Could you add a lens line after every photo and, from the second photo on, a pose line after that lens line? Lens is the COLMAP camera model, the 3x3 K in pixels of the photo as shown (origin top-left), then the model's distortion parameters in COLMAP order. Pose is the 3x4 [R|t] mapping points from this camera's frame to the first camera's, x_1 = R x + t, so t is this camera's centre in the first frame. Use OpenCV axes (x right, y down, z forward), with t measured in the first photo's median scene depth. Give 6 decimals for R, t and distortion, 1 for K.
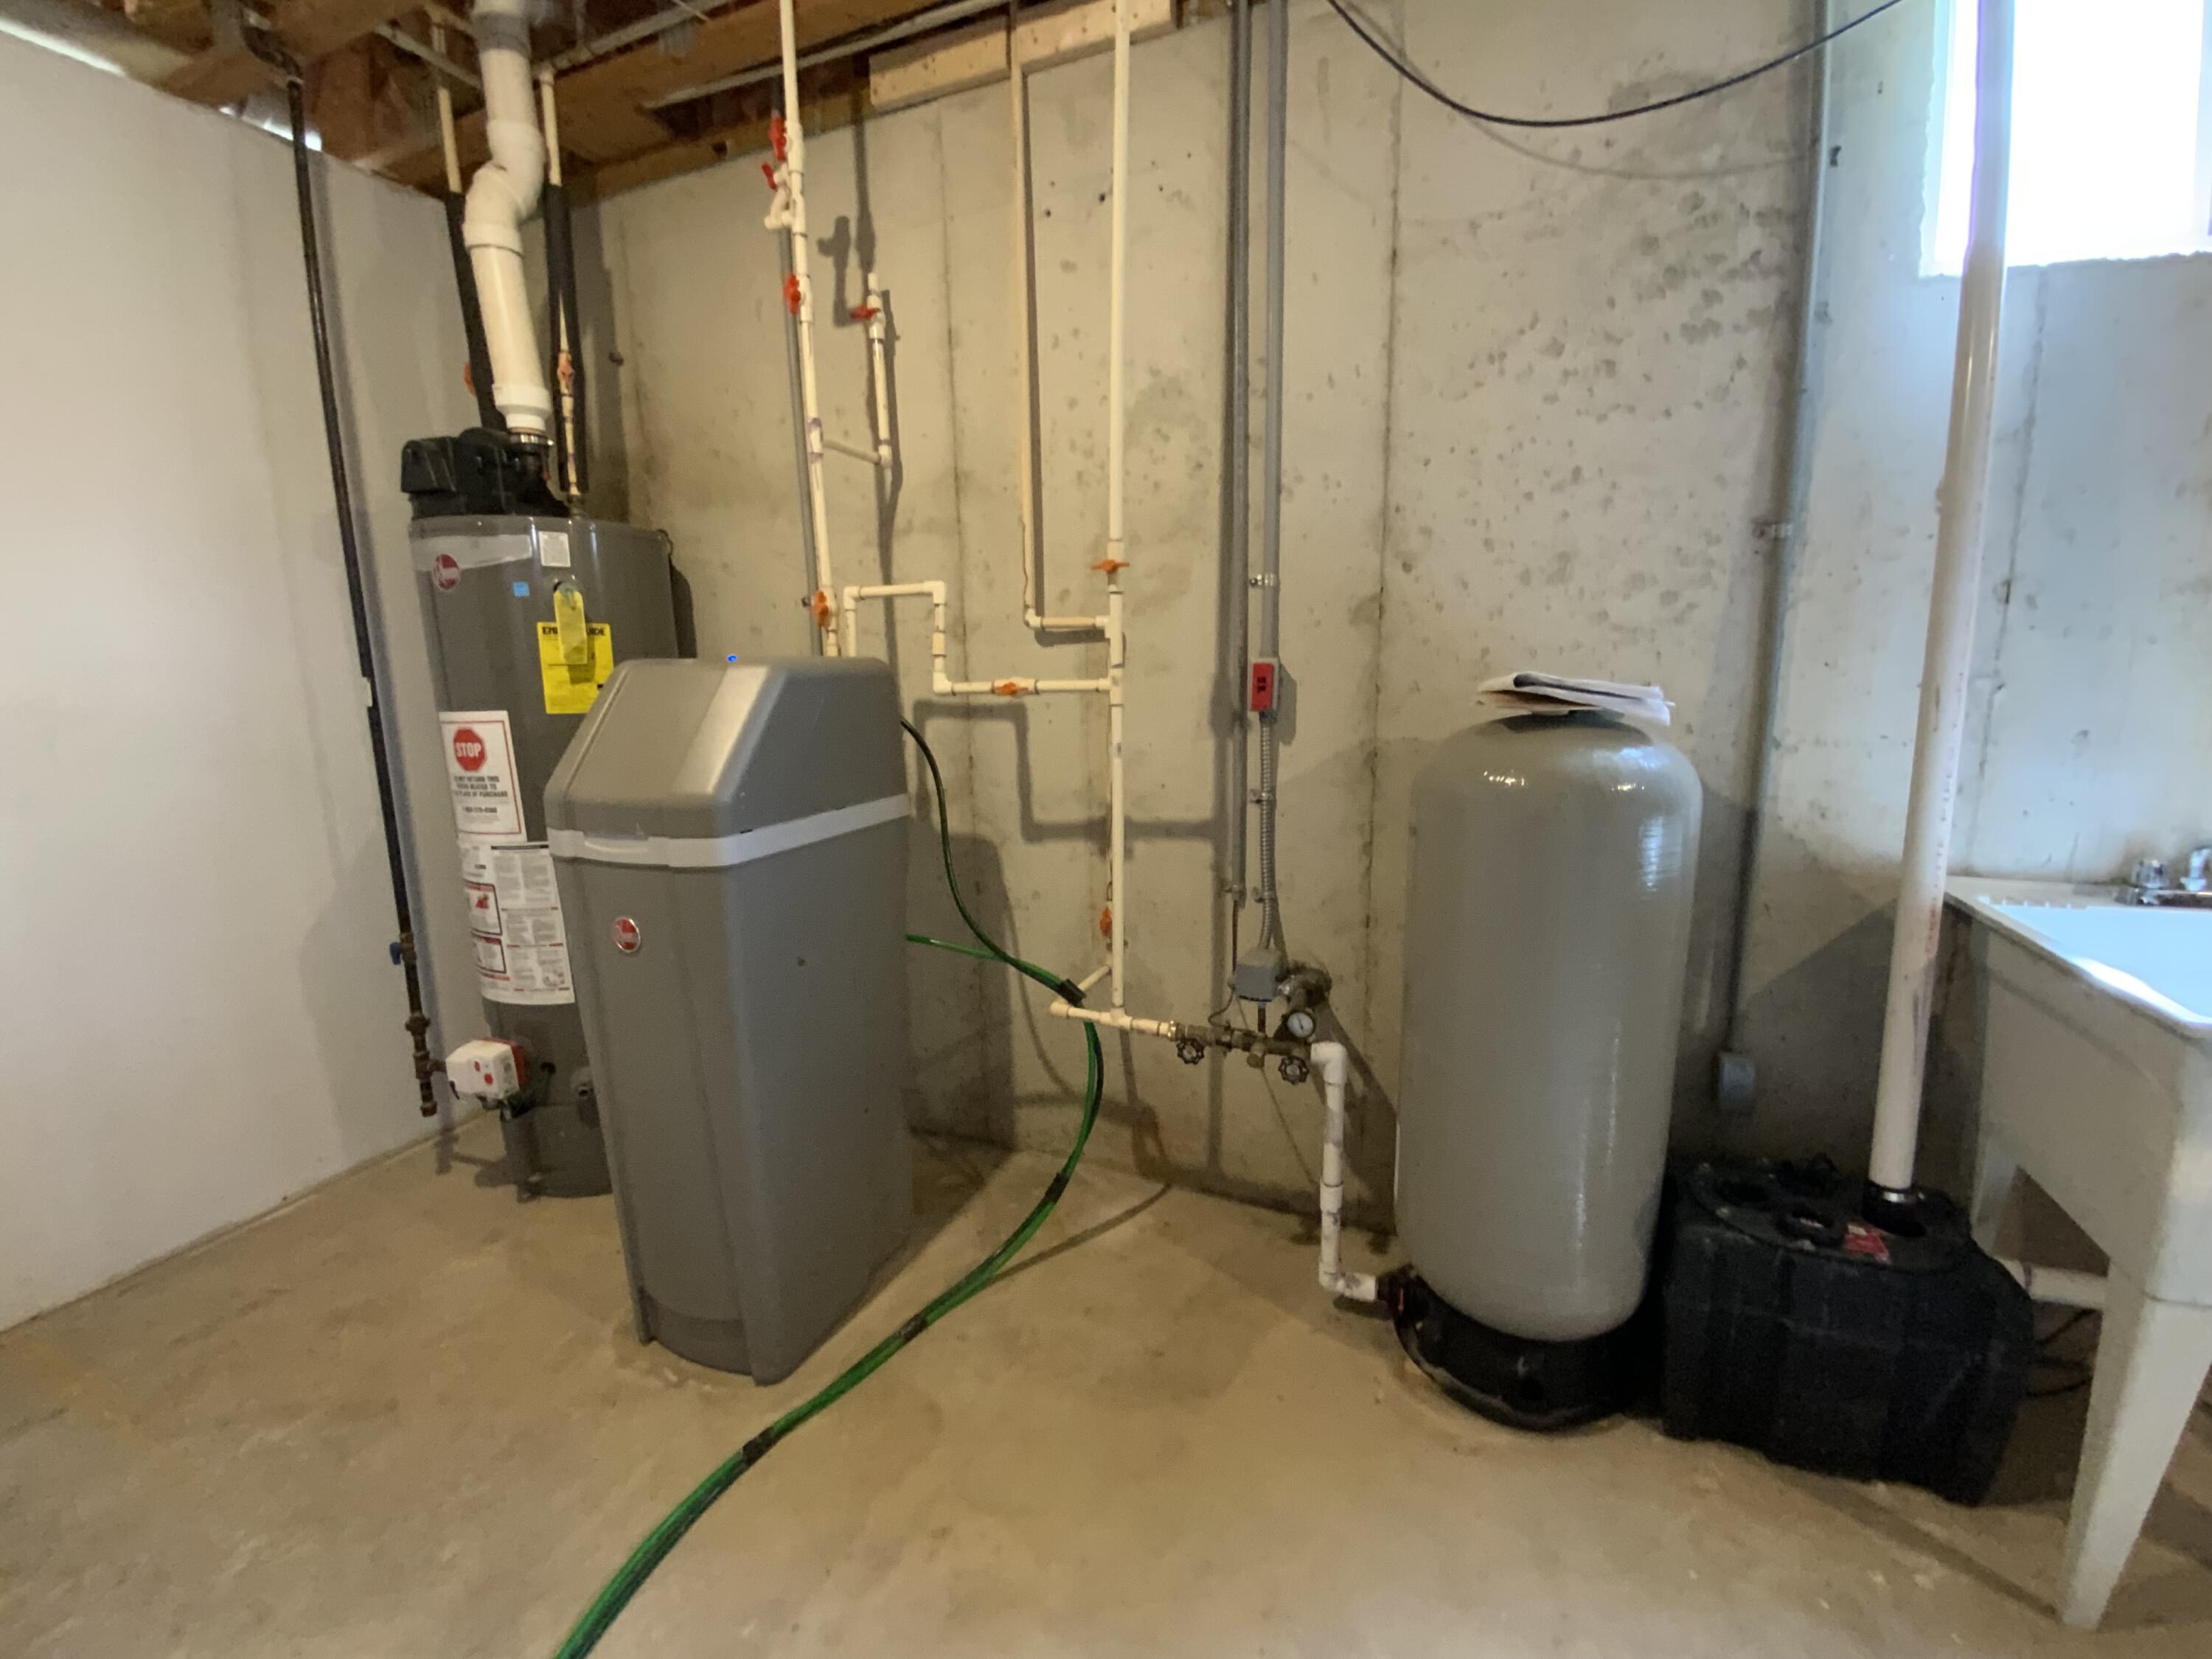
lens RADIAL K [[881.5, 0, 1103.7], [0, 881.5, 834.5], [0, 0, 1]] dist [0.041594, -0.038064]
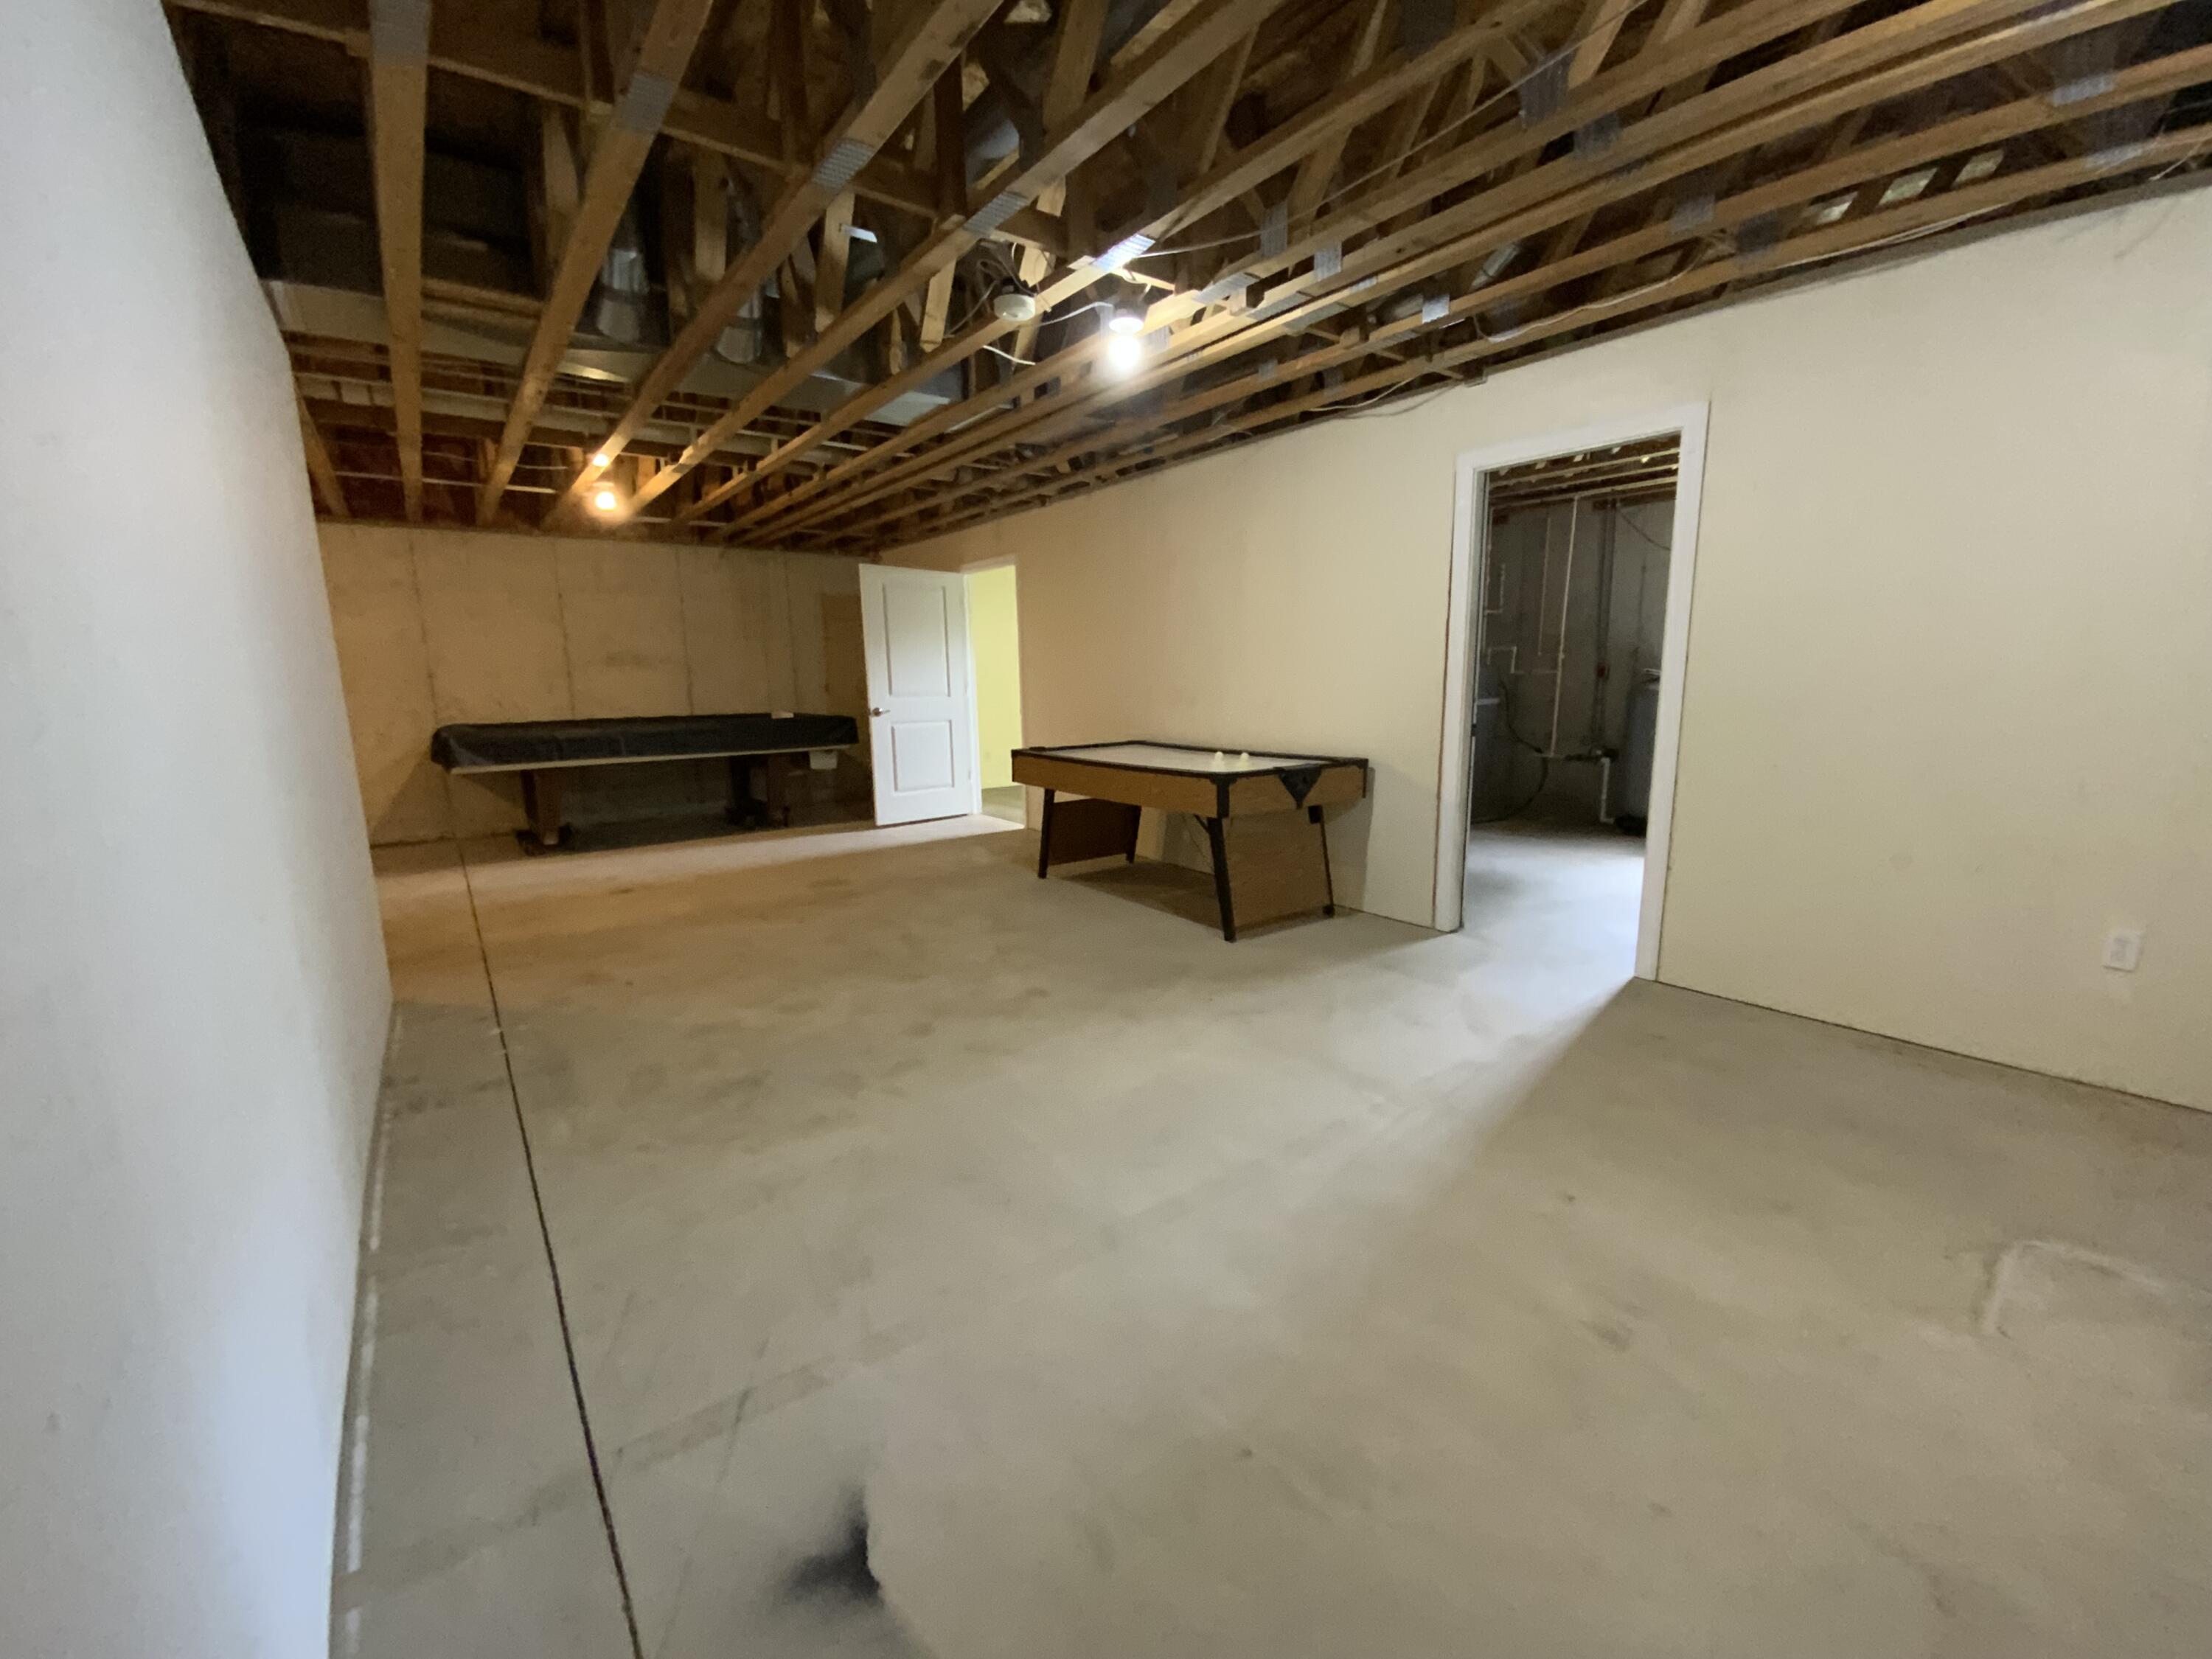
lens RADIAL K [[889.9, 0, 1100.0], [0, 889.9, 828.1], [0, 0, 1]] dist [0.014686, -0.013688]
pose [[0.849963, 0.097709, -0.517702, 0.401287], [-0.097339, 0.994859, 0.027954, 0.620264], [0.517772, 0.026632, 0.855104, -3.469886]]
